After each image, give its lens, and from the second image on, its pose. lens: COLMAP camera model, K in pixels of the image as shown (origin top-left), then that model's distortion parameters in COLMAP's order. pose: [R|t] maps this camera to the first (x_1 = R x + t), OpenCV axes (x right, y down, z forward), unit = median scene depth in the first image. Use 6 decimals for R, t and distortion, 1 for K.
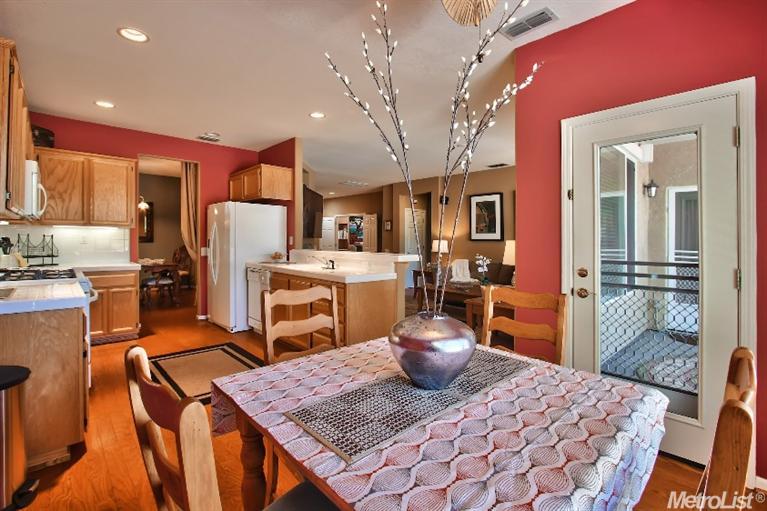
lens RADIAL K [[353.0, 0, 387.6], [0, 353.0, 247.8], [0, 0, 1]] dist [-0.016216, 0.000426]
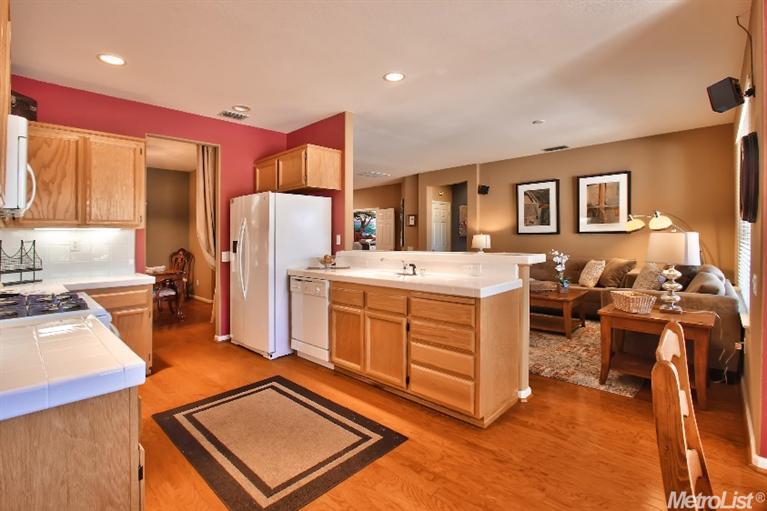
lens RADIAL K [[355.2, 0, 384.8], [0, 355.2, 234.9], [0, 0, 1]] dist [-0.016096, 0.000590]
pose [[0.998520, -0.025914, 0.047810, -0.214323], [0.027188, 0.999287, -0.026205, -0.007911], [-0.047096, 0.027466, 0.998513, 0.188419]]
